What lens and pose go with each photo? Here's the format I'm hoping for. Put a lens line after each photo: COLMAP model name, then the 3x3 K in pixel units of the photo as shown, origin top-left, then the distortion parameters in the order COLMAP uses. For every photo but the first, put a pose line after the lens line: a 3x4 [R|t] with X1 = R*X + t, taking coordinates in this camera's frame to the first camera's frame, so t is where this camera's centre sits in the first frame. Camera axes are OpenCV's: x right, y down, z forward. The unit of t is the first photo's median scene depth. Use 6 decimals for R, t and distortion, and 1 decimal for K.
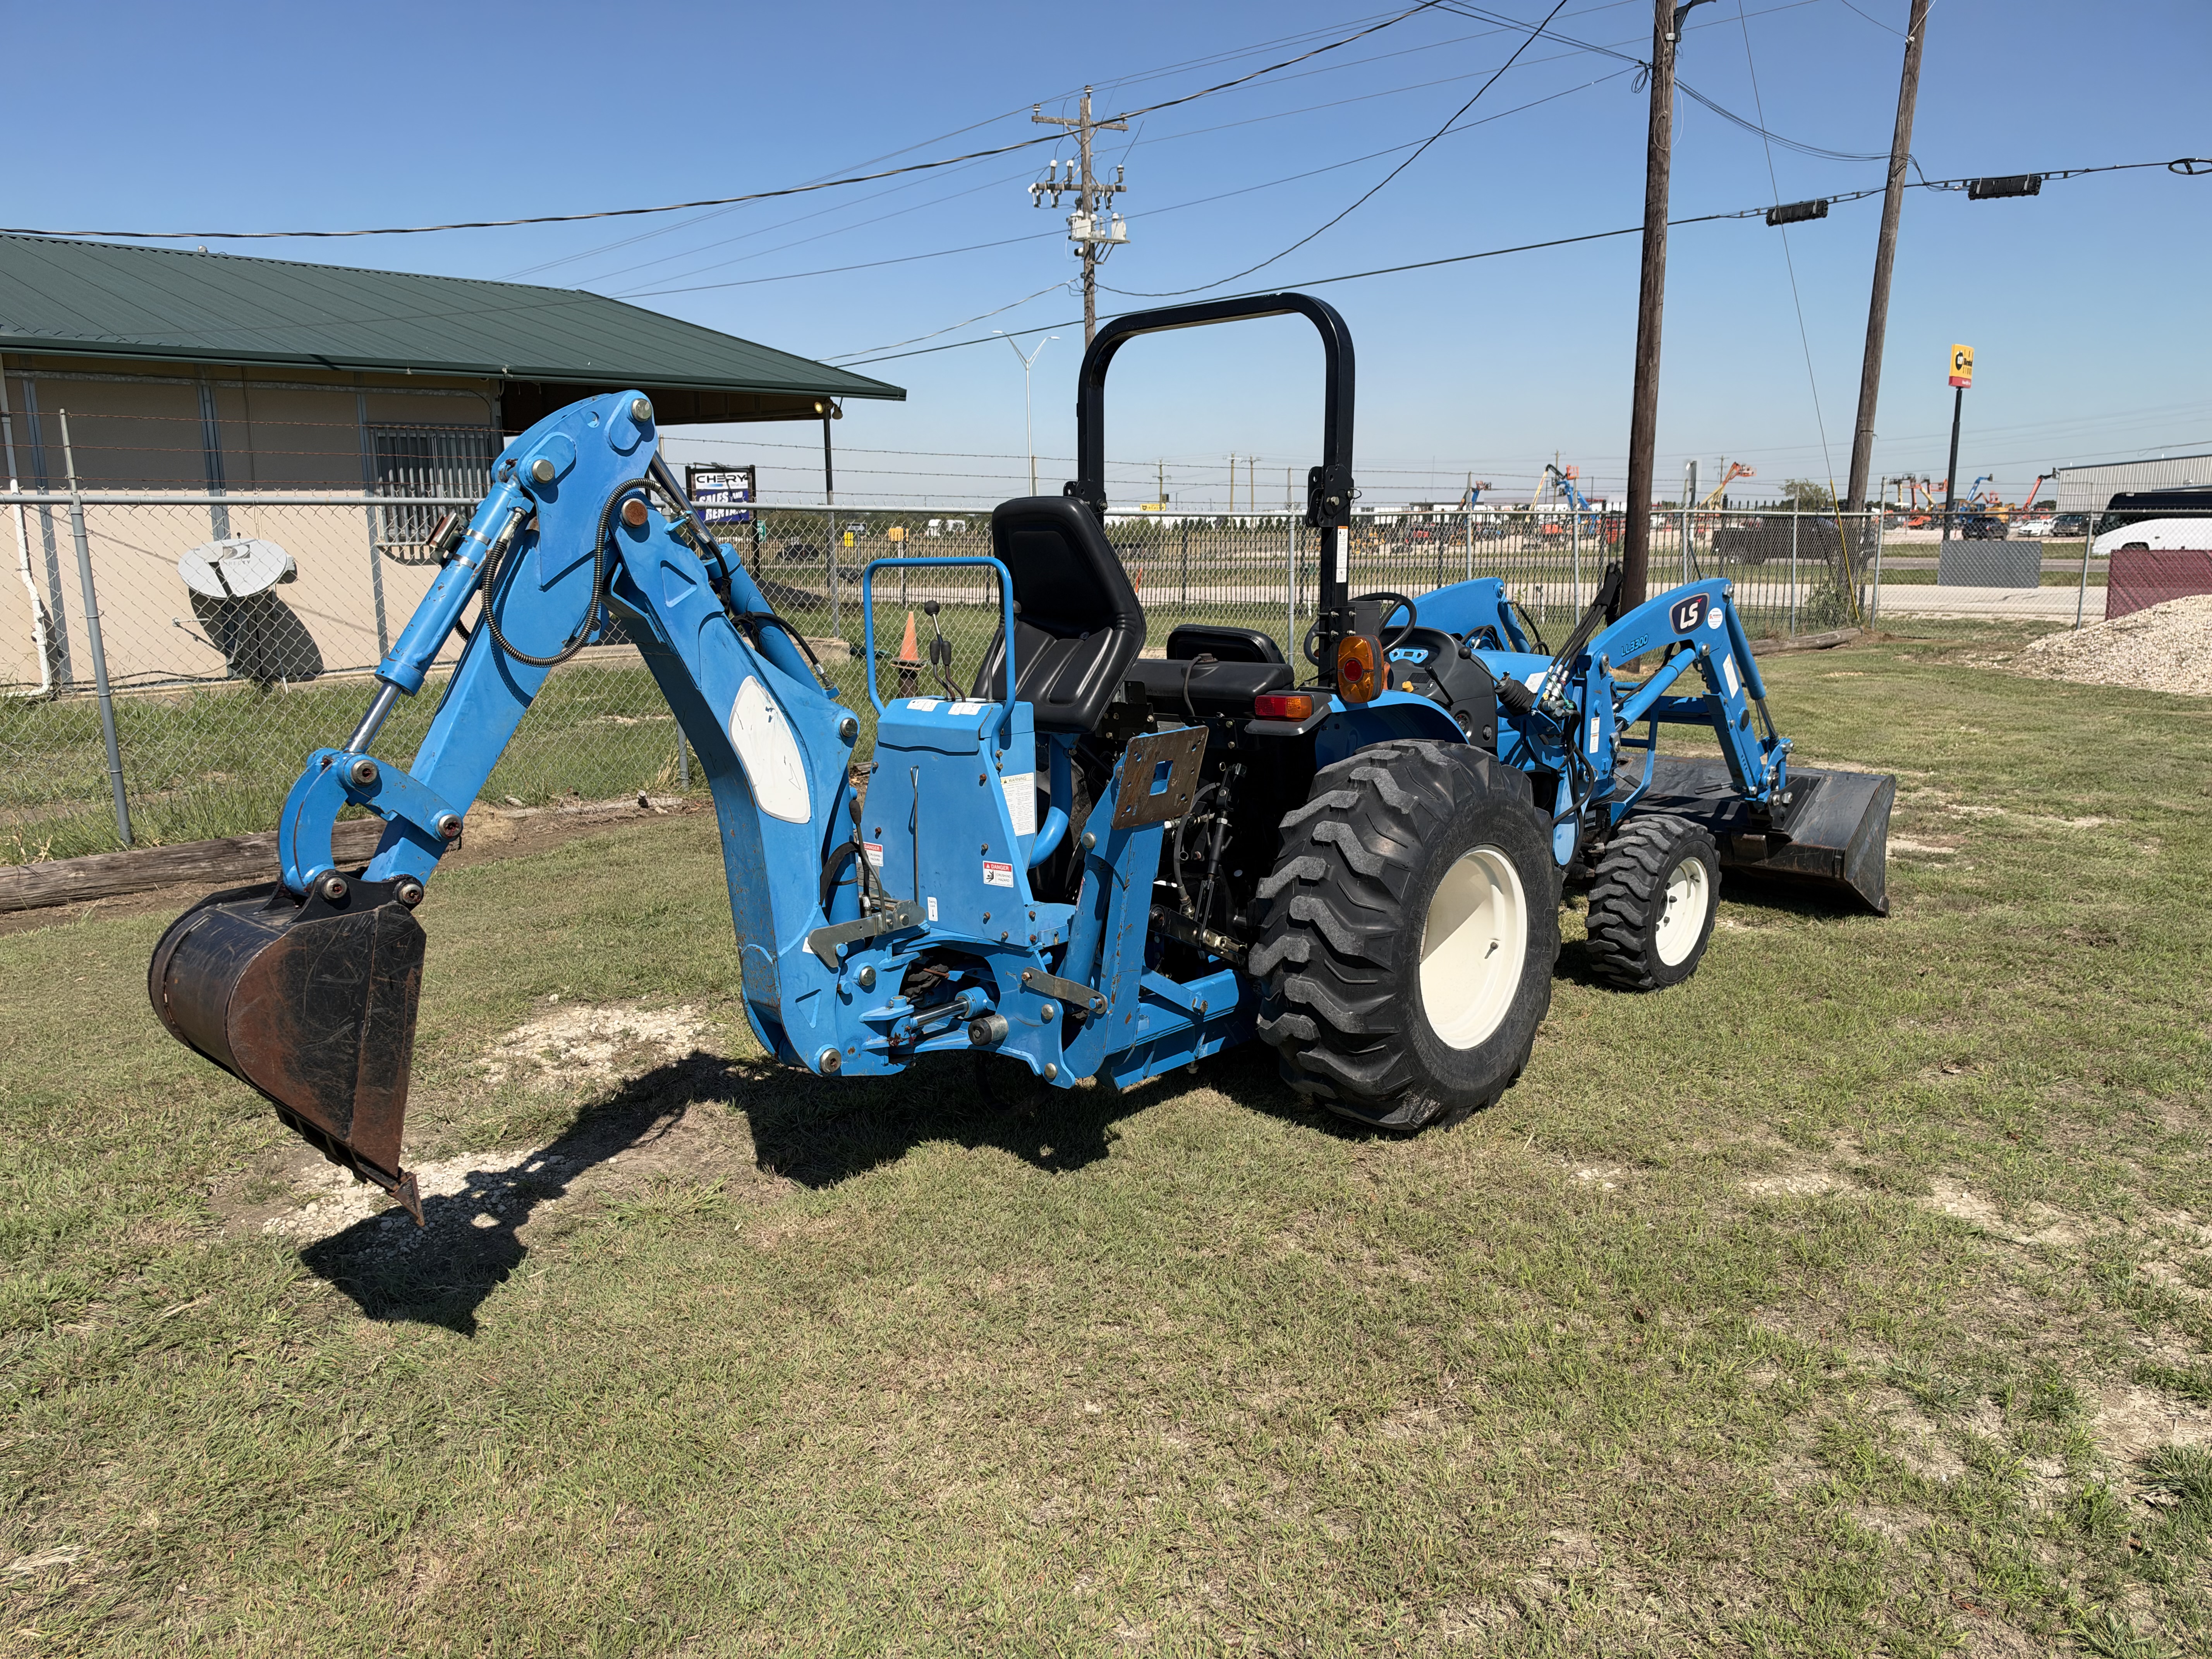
lens RADIAL K [[1547.9, 0, 1106.0], [0, 1547.9, 829.5], [0, 0, 1]] dist [0.057622, -0.098003]
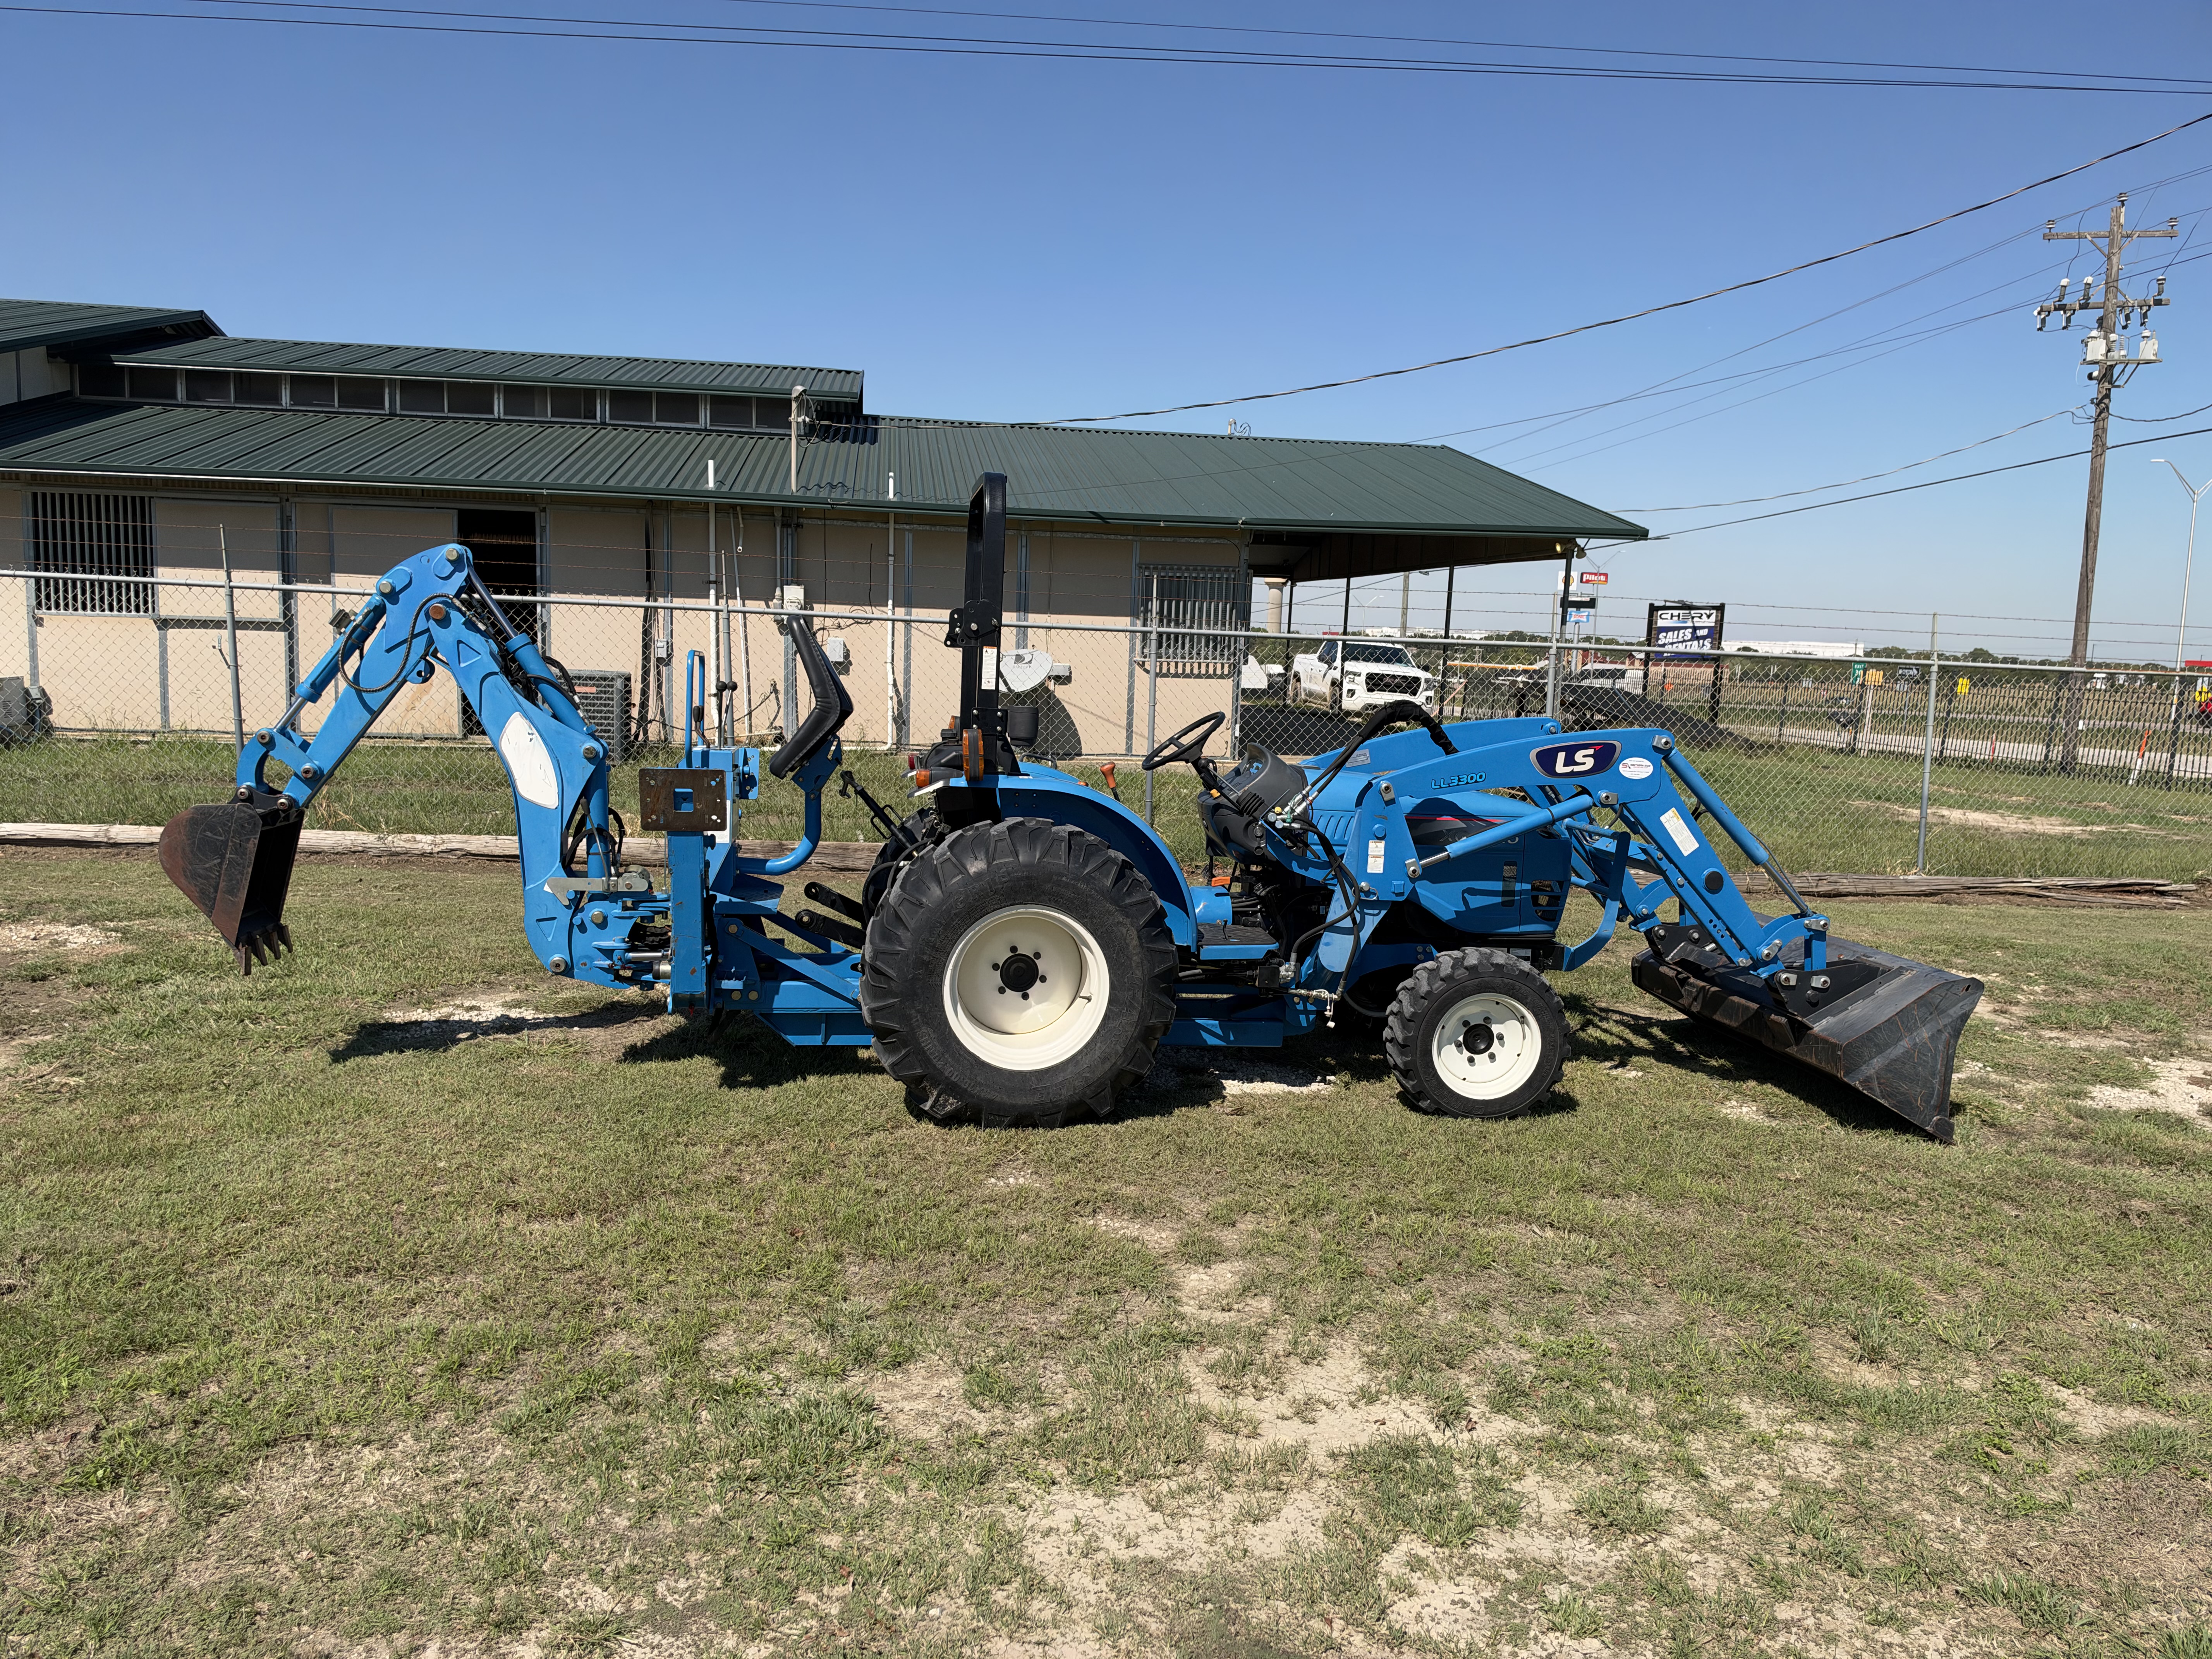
lens RADIAL K [[1531.2, 0, 1106.0], [0, 1531.2, 829.5], [0, 0, 1]] dist [0.053931, -0.099807]
pose [[0.788920, 0.109950, -0.604580, 0.630360], [-0.159515, 0.986778, -0.028694, -0.015245], [0.593432, 0.119076, 0.796028, 0.038392]]
